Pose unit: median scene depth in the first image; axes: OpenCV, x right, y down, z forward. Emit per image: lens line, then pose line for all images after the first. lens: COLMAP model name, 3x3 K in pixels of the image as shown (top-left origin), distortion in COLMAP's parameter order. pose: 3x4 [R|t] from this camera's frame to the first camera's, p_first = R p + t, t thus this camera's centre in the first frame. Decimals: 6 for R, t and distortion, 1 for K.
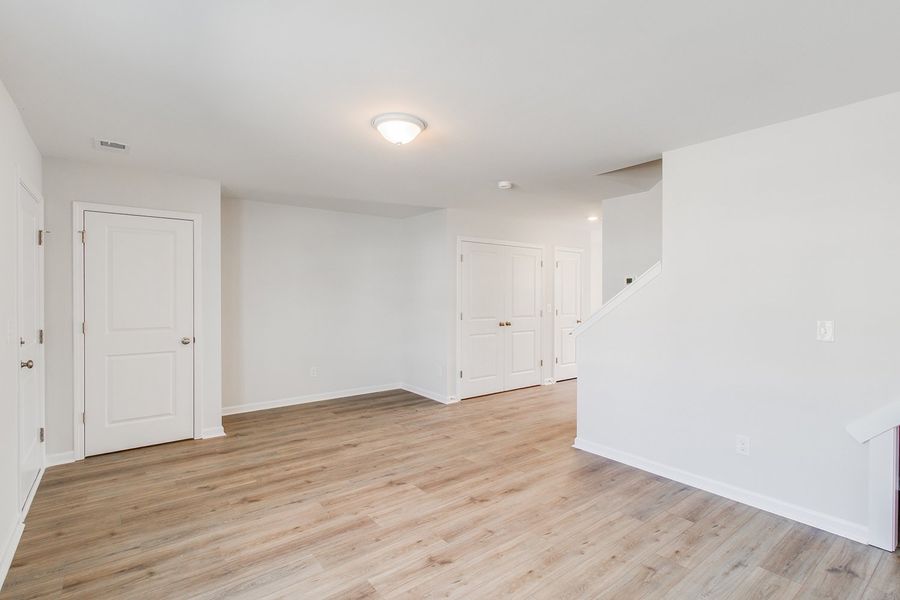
lens RADIAL K [[419.9, 0, 444.5], [0, 419.9, 298.4], [0, 0, 1]] dist [0.003815, 0.001029]
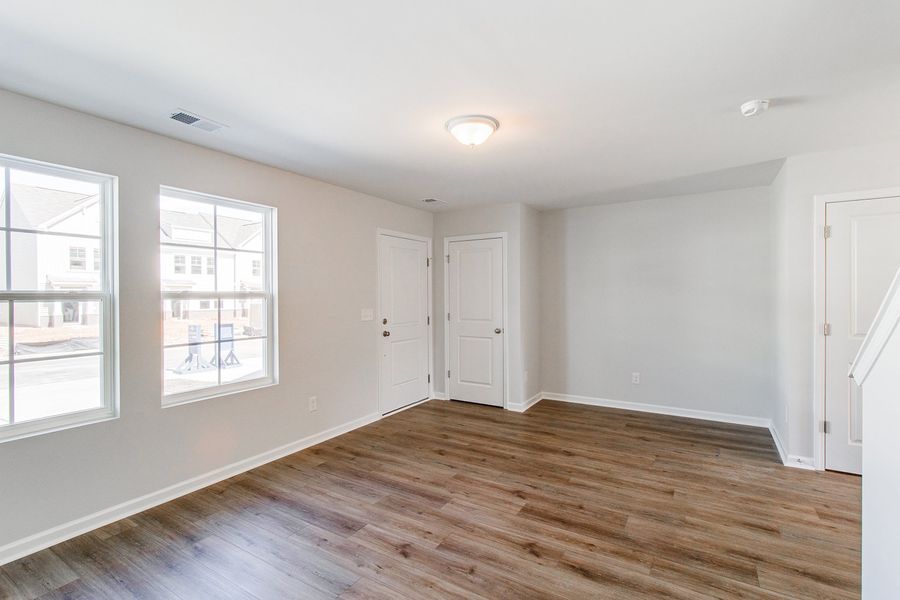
lens RADIAL K [[419.9, 0, 455.9], [0, 419.9, 299.6], [0, 0, 1]] dist [0.003815, 0.001029]
pose [[0.365835, 0.005661, -0.930662, 0.691208], [-0.000768, 0.999983, 0.005780, -0.004768], [0.930679, -0.001400, 0.365833, 0.504814]]
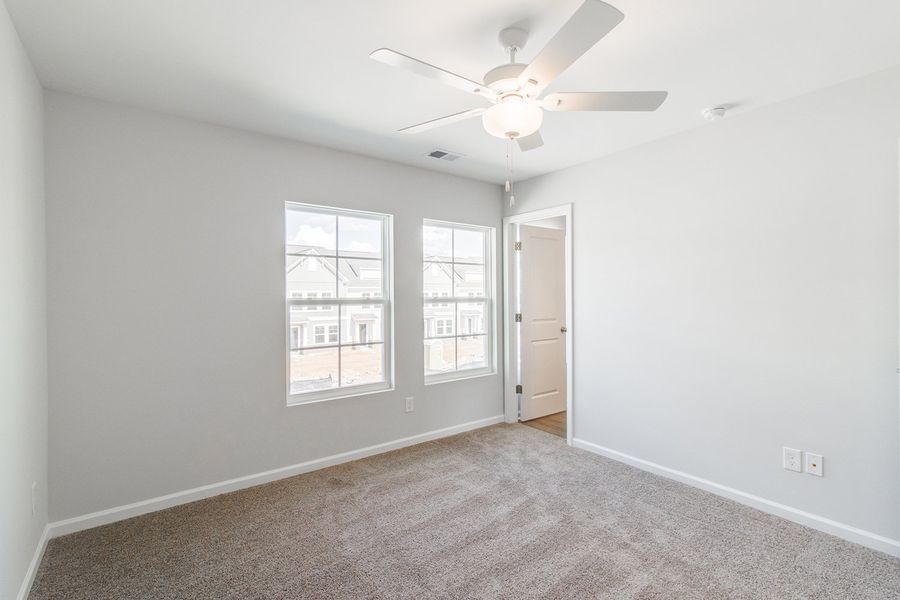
lens RADIAL K [[419.9, 0, 448.3], [0, 419.9, 299.5], [0, 0, 1]] dist [0.003815, 0.001029]
pose [[0.001012, -0.006133, -0.999981, 0.826680], [0.005570, 0.999966, -0.006127, -0.002464], [0.999984, -0.005564, 0.001046, 0.314537]]
